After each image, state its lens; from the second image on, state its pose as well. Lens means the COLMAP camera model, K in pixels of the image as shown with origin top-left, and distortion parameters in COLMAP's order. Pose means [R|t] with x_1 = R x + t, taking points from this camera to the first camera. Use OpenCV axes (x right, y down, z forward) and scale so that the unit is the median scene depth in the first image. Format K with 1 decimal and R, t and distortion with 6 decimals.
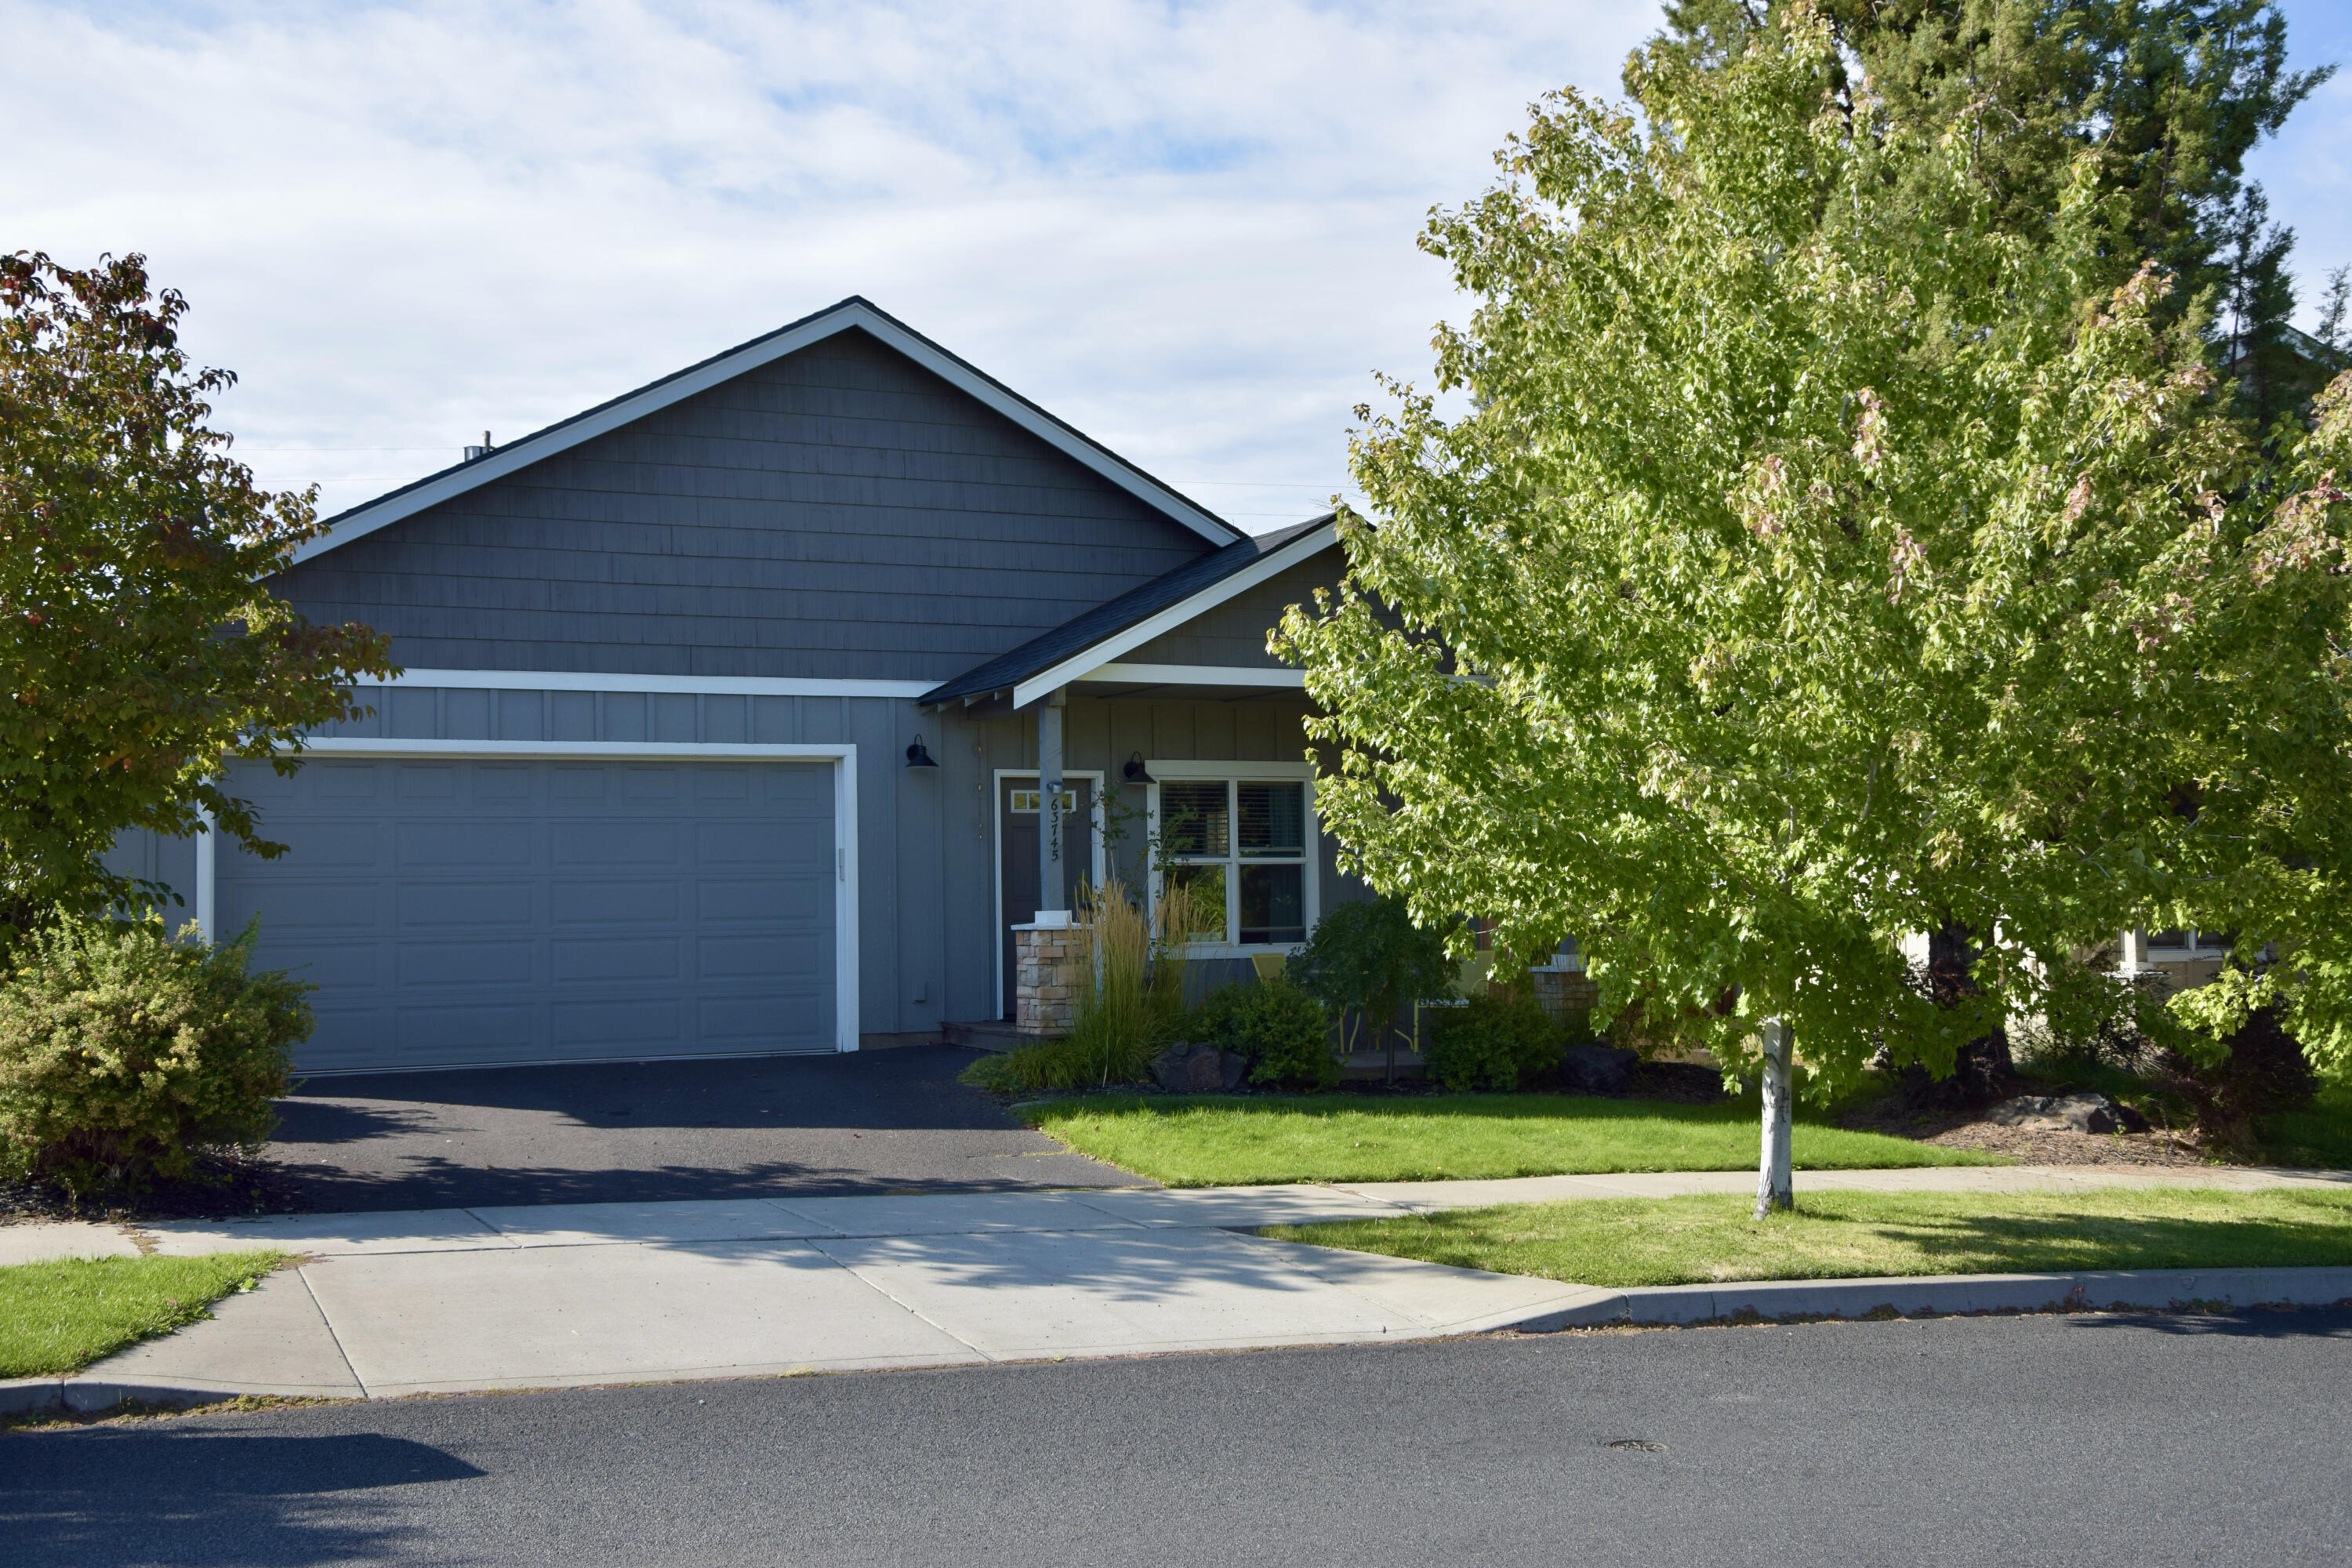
lens RADIAL K [[2684.9, 0, 1176.0], [0, 2684.9, 784.0], [0, 0, 1]] dist [-0.017445, -0.005307]
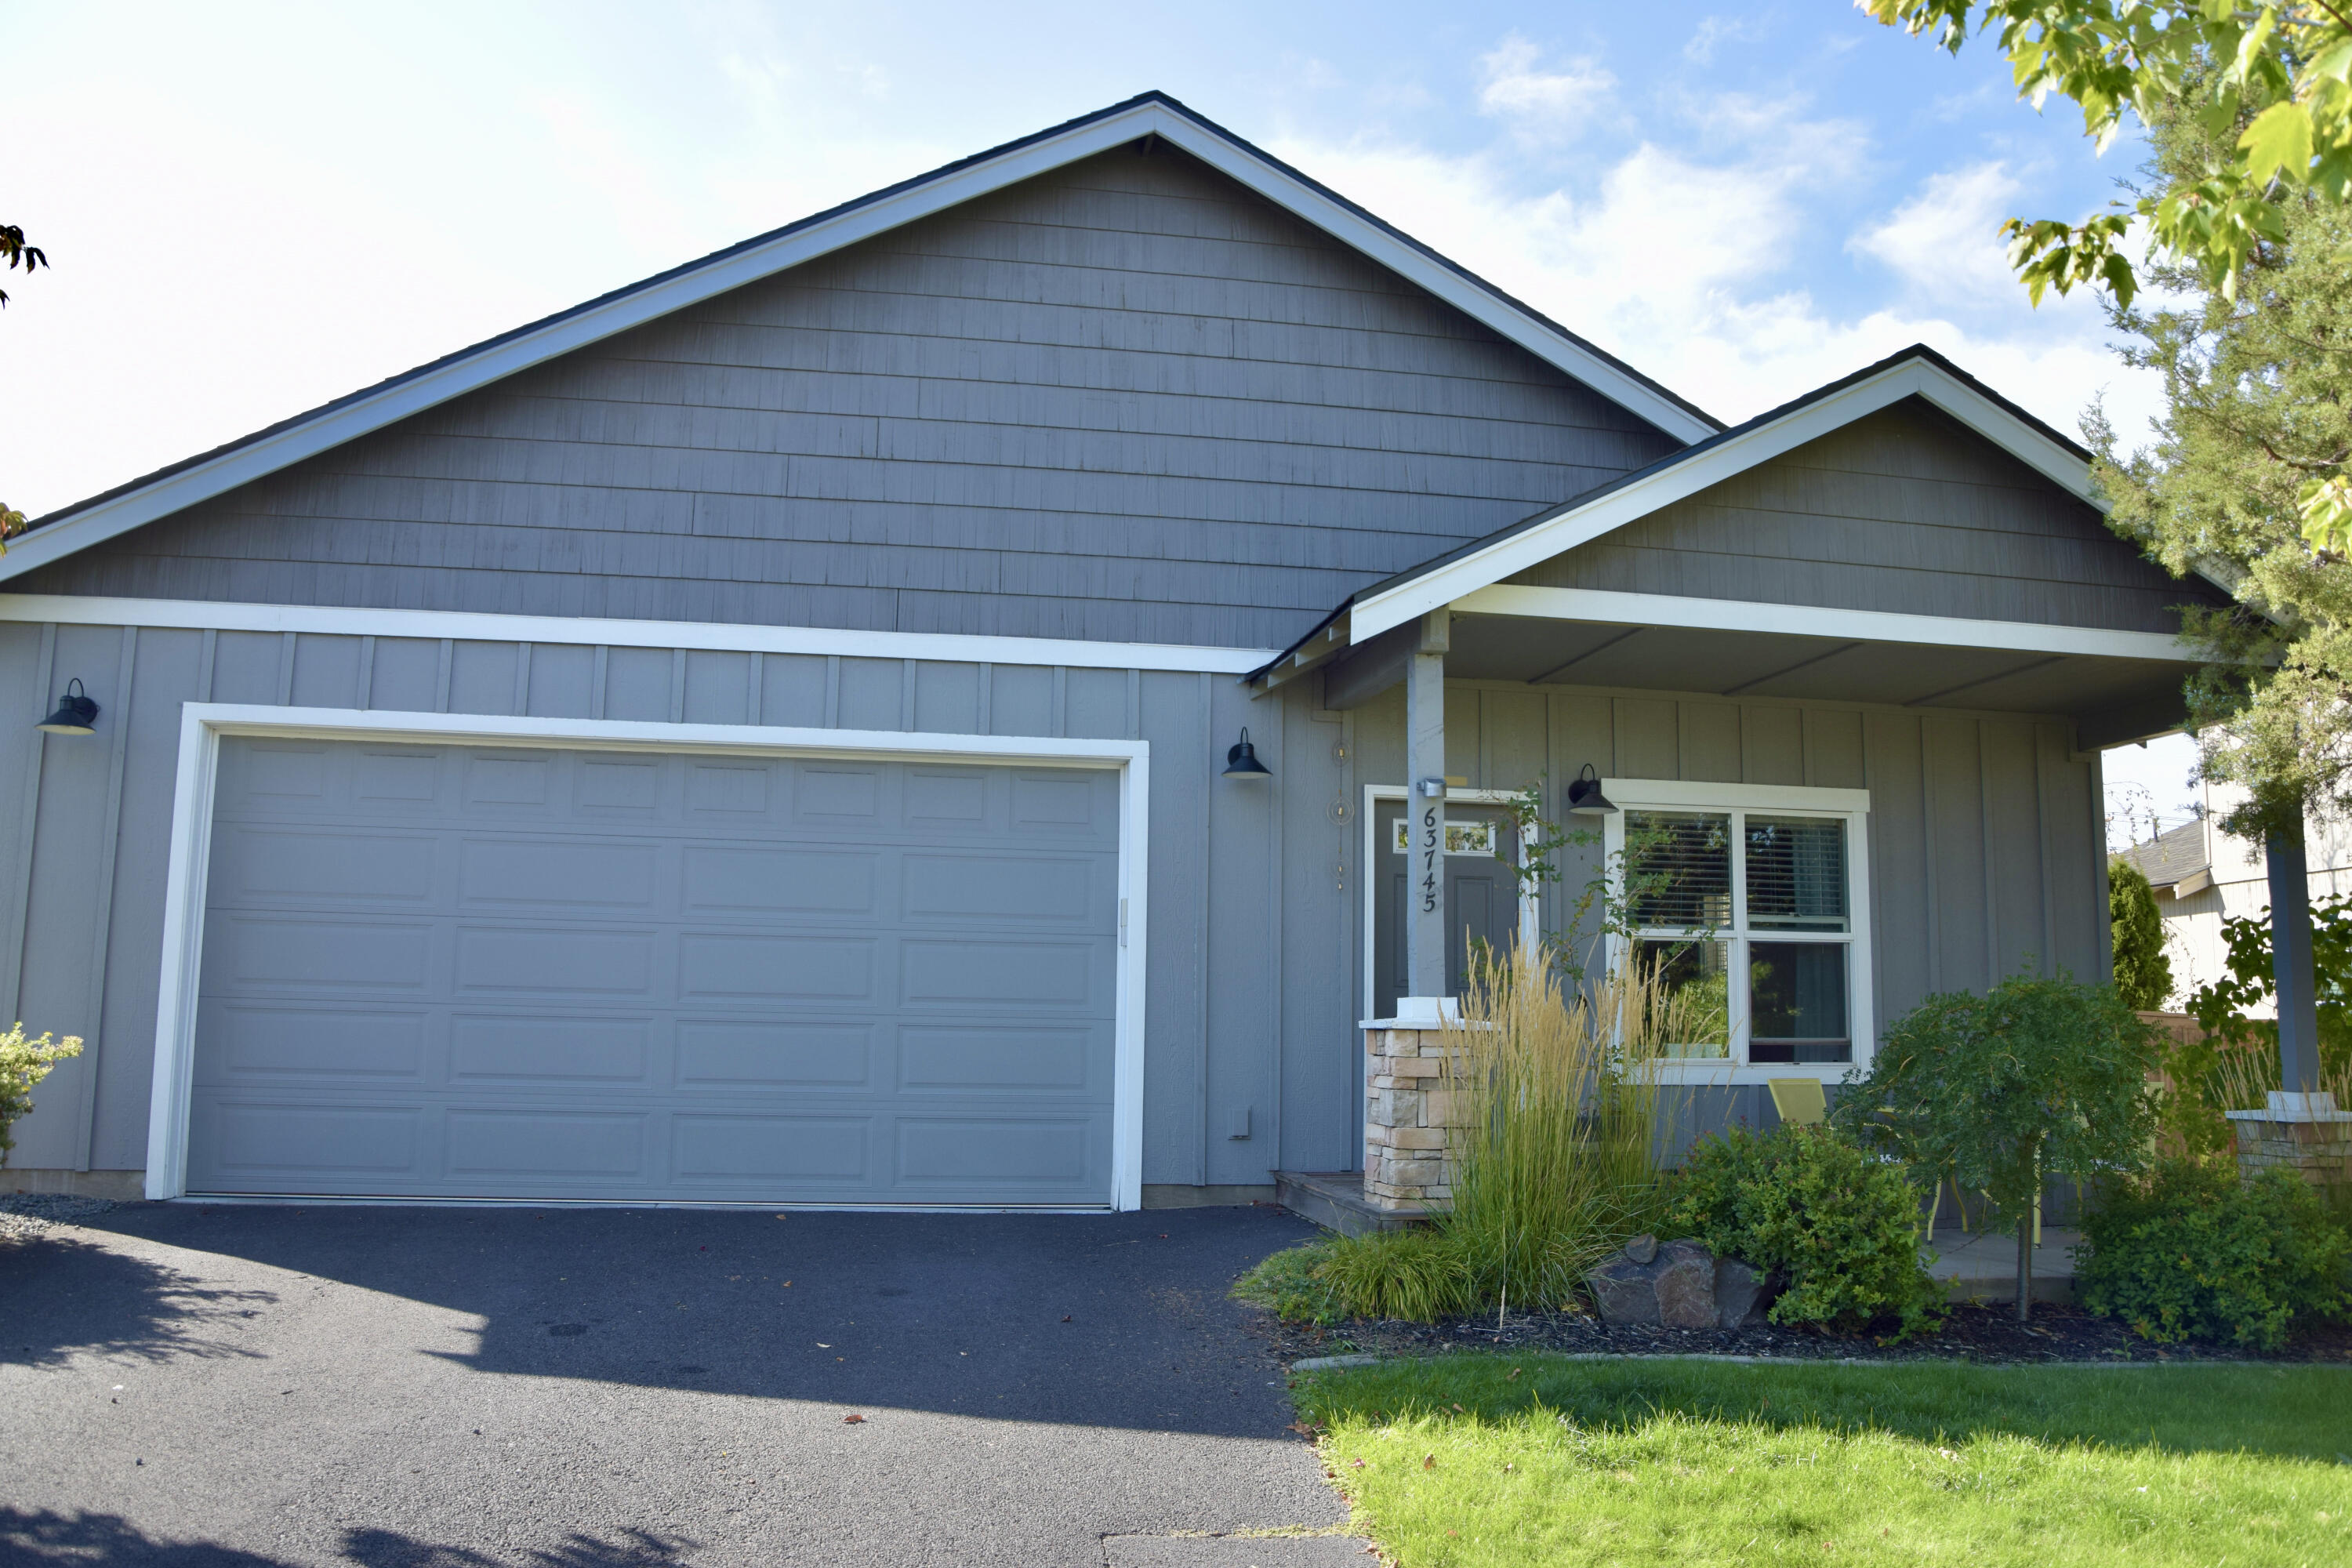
lens RADIAL K [[1820.8, 0, 1176.0], [0, 1820.8, 784.0], [0, 0, 1]] dist [-0.163157, 0.146579]
pose [[0.961041, -0.006232, -0.276335, 0.011090], [-0.018464, 0.996065, -0.086678, 0.034797], [0.275788, 0.088403, 0.957145, 0.579719]]
